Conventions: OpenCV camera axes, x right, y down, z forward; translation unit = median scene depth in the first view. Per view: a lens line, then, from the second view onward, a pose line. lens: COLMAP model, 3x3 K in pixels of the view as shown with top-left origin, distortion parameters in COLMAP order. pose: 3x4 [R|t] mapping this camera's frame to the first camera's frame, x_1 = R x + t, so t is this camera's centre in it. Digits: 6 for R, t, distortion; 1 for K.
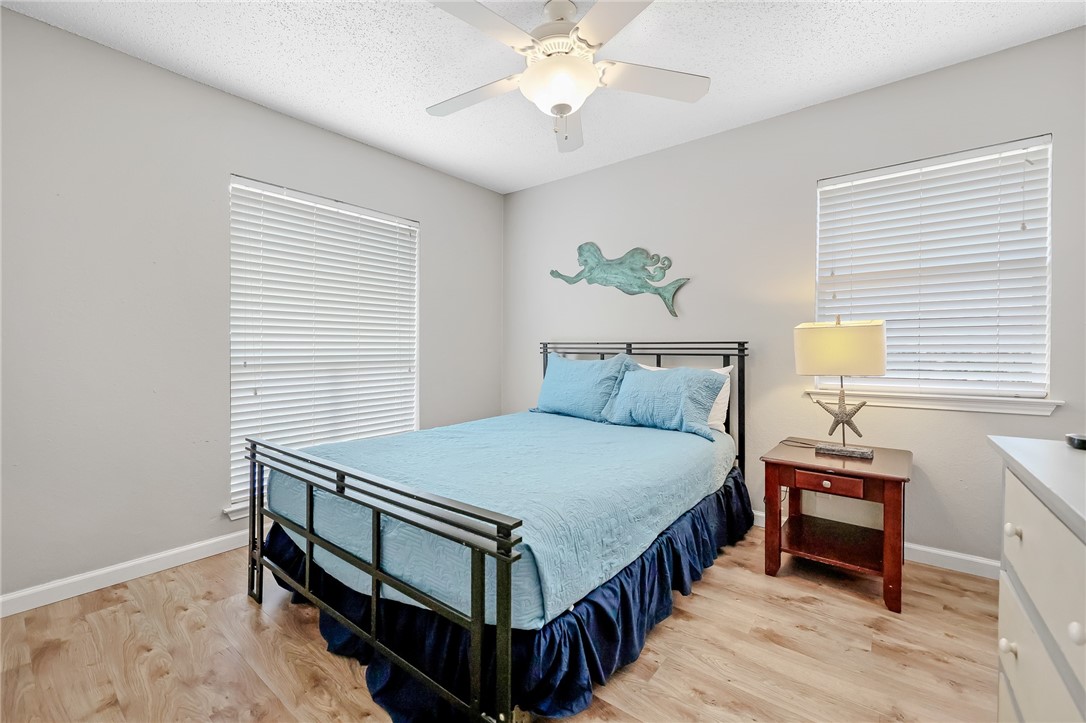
lens RADIAL K [[442.8, 0, 548.5], [0, 442.8, 357.1], [0, 0, 1]] dist [-0.017151, 0.000036]
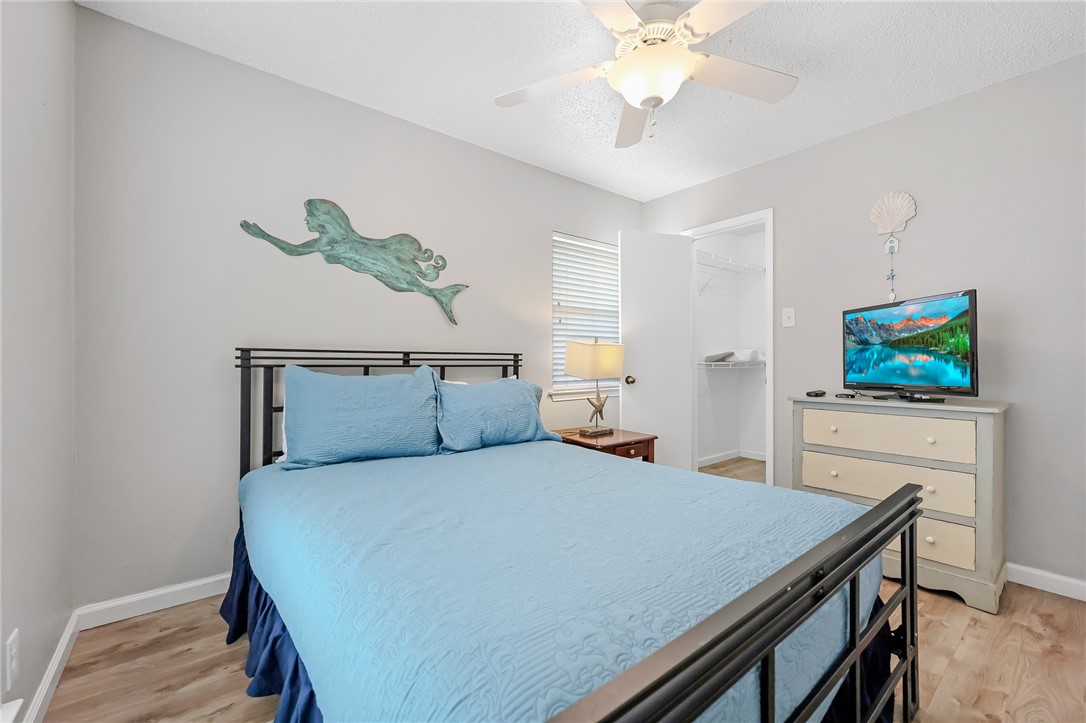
lens RADIAL K [[440.7, 0, 546.9], [0, 440.7, 365.3], [0, 0, 1]] dist [-0.001166, 0.000013]
pose [[0.229445, -0.009807, 0.973272, -0.535861], [0.017403, 0.999831, 0.005971, -0.008842], [-0.973166, 0.015568, 0.229576, 0.582341]]
